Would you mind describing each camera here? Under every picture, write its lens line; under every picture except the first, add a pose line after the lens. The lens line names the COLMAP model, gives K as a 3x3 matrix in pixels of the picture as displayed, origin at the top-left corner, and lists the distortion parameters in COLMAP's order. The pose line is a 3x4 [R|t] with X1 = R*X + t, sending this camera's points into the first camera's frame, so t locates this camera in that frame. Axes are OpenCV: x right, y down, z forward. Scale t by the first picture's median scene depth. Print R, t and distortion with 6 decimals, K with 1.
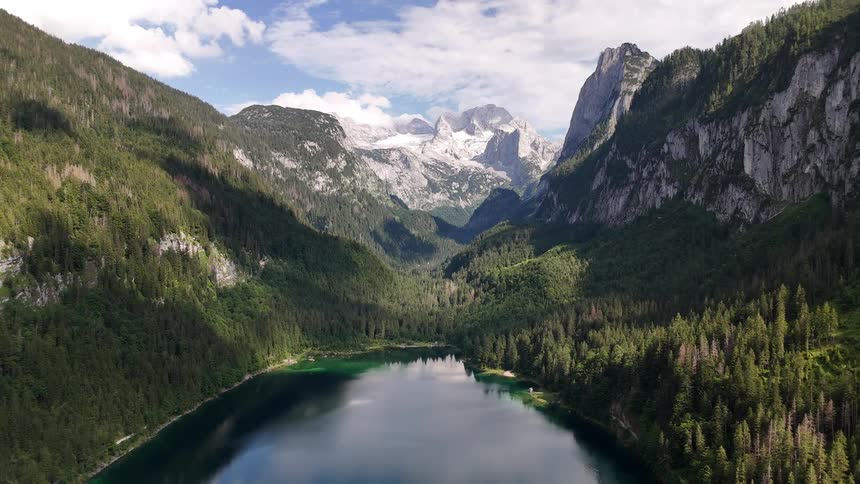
lens RADIAL K [[625.7, 0, 430.0], [0, 625.7, 242.0], [0, 0, 1]] dist [0.099745, -0.115650]
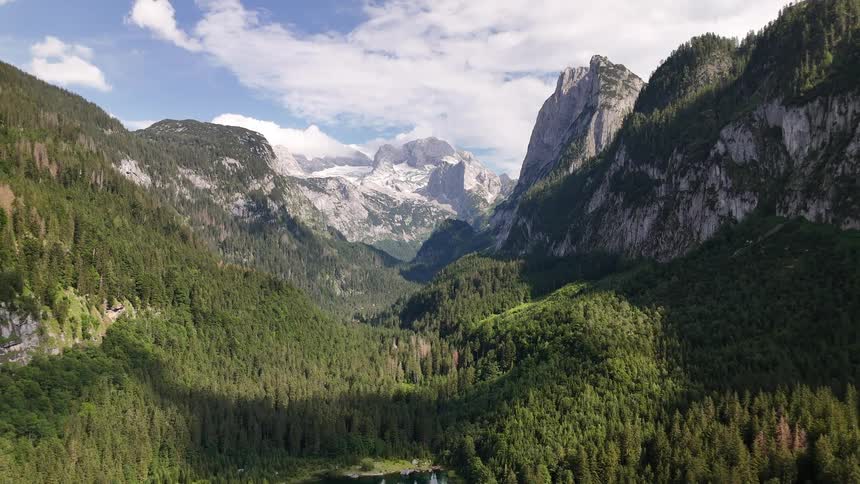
lens RADIAL K [[625.7, 0, 431.1], [0, 625.7, 246.1], [0, 0, 1]] dist [0.115008, -0.158351]
pose [[0.994672, 0.005283, 0.102955, -0.012976], [0.000176, 0.998597, -0.052949, 0.000309], [-0.103091, 0.052685, 0.993276, 0.166278]]
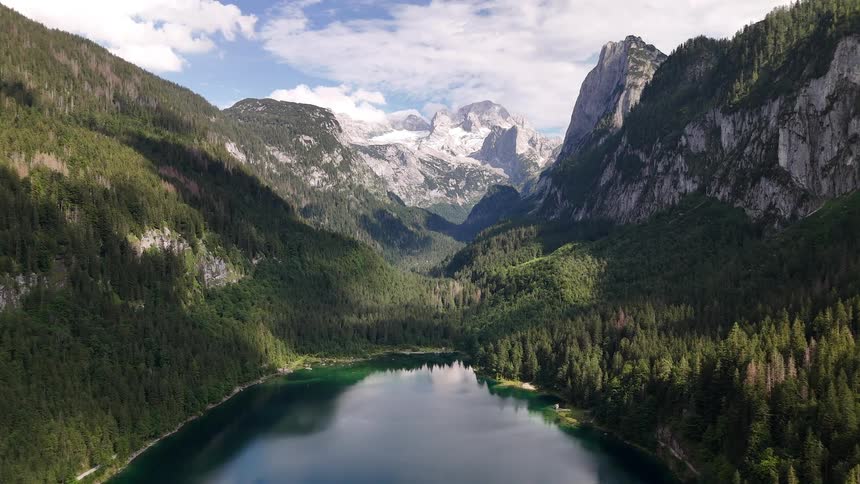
lens RADIAL K [[625.7, 0, 430.0], [0, 625.7, 242.0], [0, 0, 1]] dist [0.099745, -0.115650]
pose [[0.999957, 0.002761, 0.008873, -0.007016], [-0.002797, 0.999988, 0.003996, 0.000036], [-0.008862, -0.004021, 0.999953, 0.029286]]
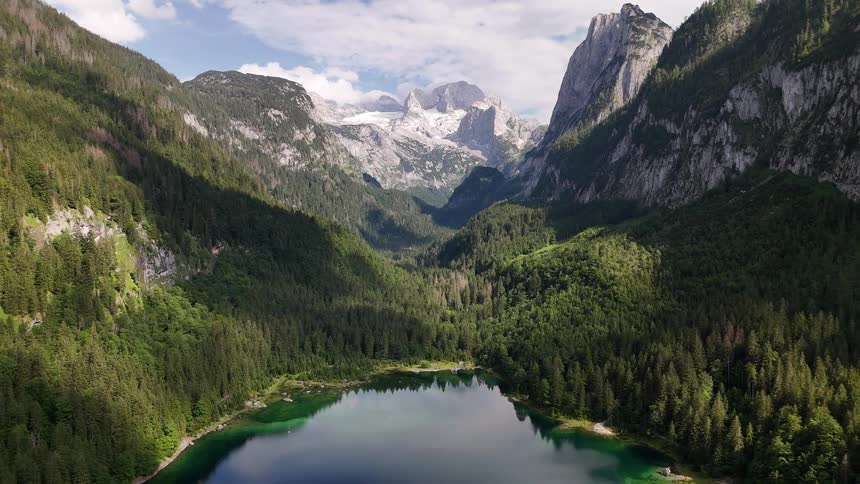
lens RADIAL K [[625.7, 0, 430.0], [0, 625.7, 242.0], [0, 0, 1]] dist [0.099745, -0.115650]
pose [[0.998414, -0.000564, 0.056300, -0.025100], [-0.001026, 0.999602, 0.028199, 0.000559], [-0.056293, -0.028212, 0.998016, 0.109601]]
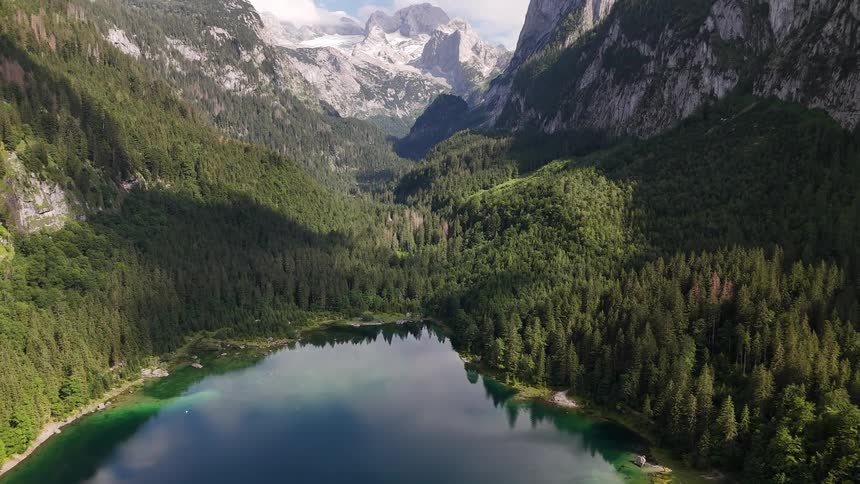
lens RADIAL K [[625.7, 0, 430.0], [0, 625.7, 242.0], [0, 0, 1]] dist [0.099745, -0.115650]
pose [[0.993793, -0.010787, 0.110724, -0.014410], [-0.004441, 0.990648, 0.136367, 0.000226], [-0.111159, -0.136012, 0.984451, 0.145102]]
